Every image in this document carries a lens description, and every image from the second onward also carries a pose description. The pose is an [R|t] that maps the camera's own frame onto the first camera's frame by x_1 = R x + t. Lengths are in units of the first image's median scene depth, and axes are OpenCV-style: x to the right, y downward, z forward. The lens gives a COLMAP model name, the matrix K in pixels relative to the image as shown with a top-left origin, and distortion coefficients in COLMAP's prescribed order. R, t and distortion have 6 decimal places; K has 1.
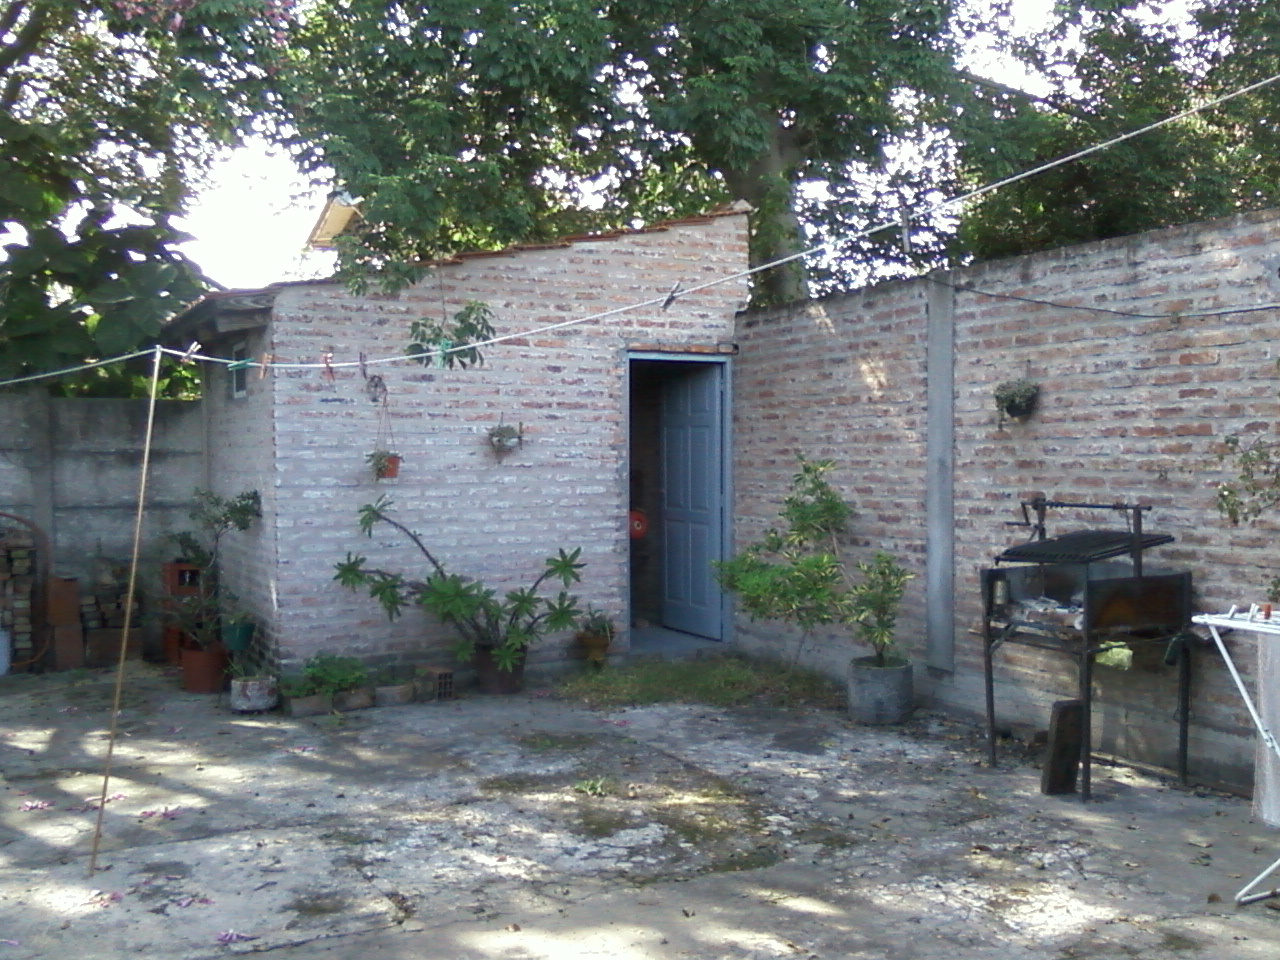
lens RADIAL K [[1332.5, 0, 640.0], [0, 1332.5, 480.0], [0, 0, 1]] dist [0.100201, -0.440346]
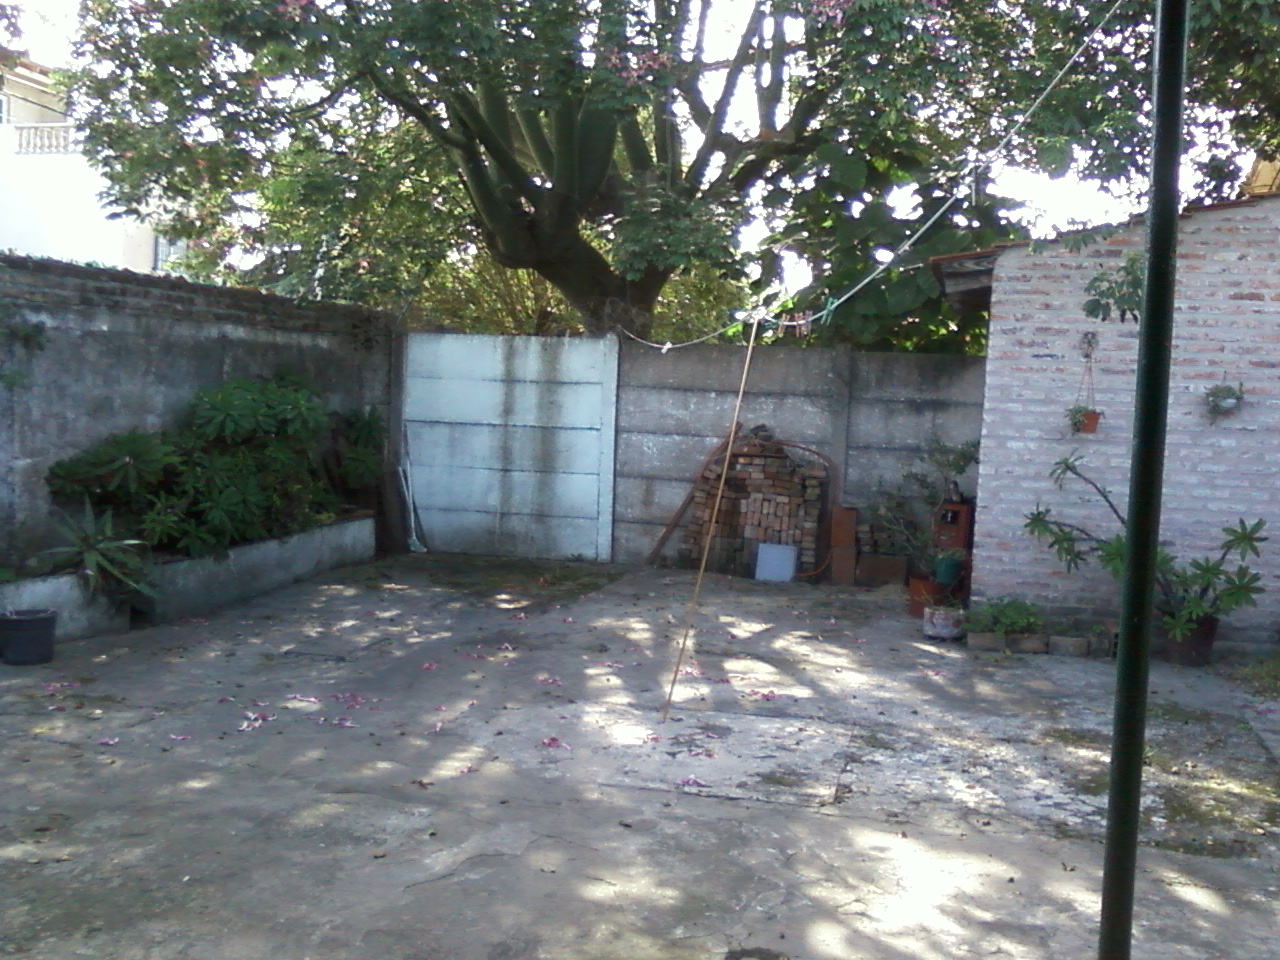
lens RADIAL K [[1332.5, 0, 640.0], [0, 1332.5, 480.0], [0, 0, 1]] dist [0.100201, -0.440346]
pose [[0.722915, 0.075111, -0.686842, 0.346461], [-0.055474, 0.997174, 0.050661, 0.001271], [0.688707, 0.001478, 0.725039, 0.041989]]
